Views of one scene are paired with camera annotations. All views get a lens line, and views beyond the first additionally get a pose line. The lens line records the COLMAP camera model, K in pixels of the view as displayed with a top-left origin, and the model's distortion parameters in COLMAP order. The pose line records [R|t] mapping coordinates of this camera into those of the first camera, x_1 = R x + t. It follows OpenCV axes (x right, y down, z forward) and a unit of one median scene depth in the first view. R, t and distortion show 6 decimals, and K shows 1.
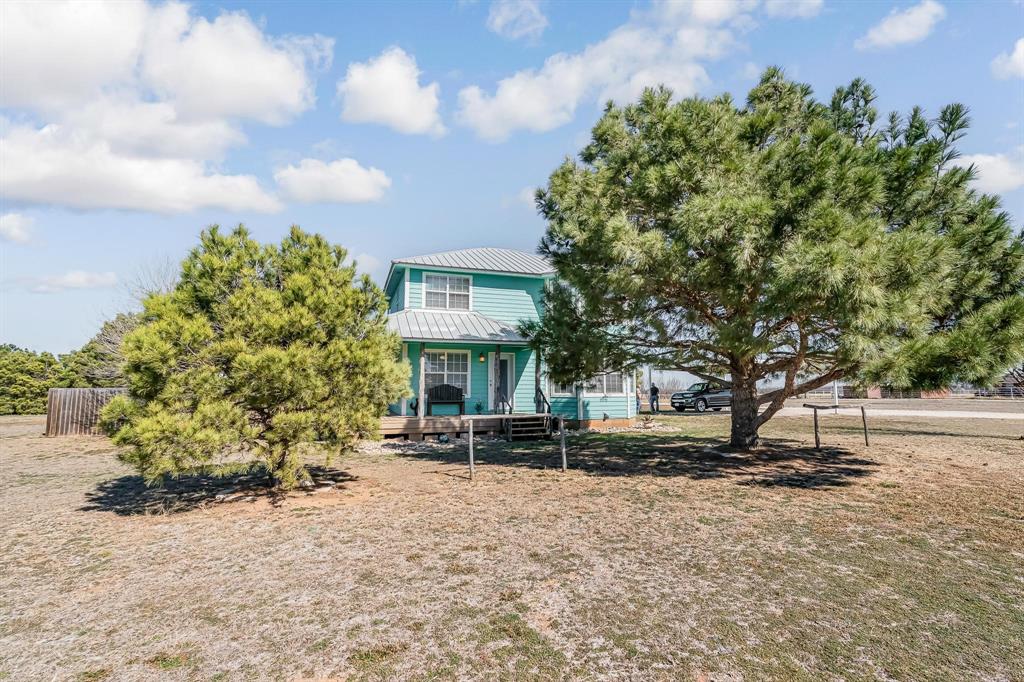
lens RADIAL K [[467.8, 0, 512.0], [0, 467.8, 341.0], [0, 0, 1]] dist [-0.000107, -0.000009]
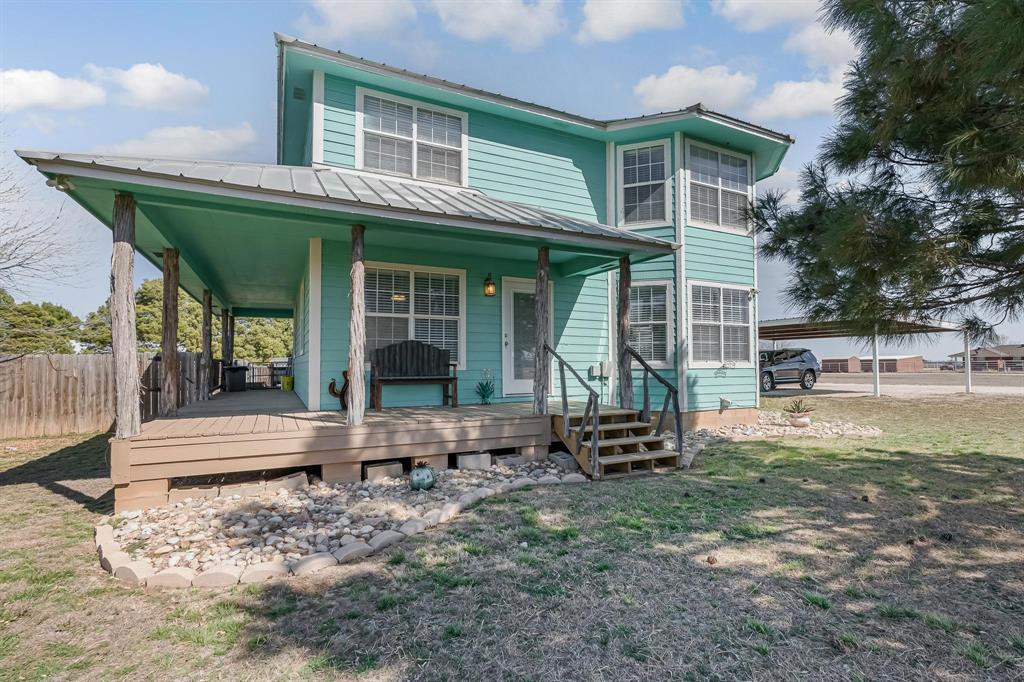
lens RADIAL K [[474.9, 0, 544.6], [0, 474.9, 355.5], [0, 0, 1]] dist [0.000235, 0.000013]
pose [[0.983898, 0.004480, 0.178673, -0.096790], [-0.019755, 0.996287, 0.083801, 0.065165], [-0.177634, -0.085982, 0.980333, 0.517052]]
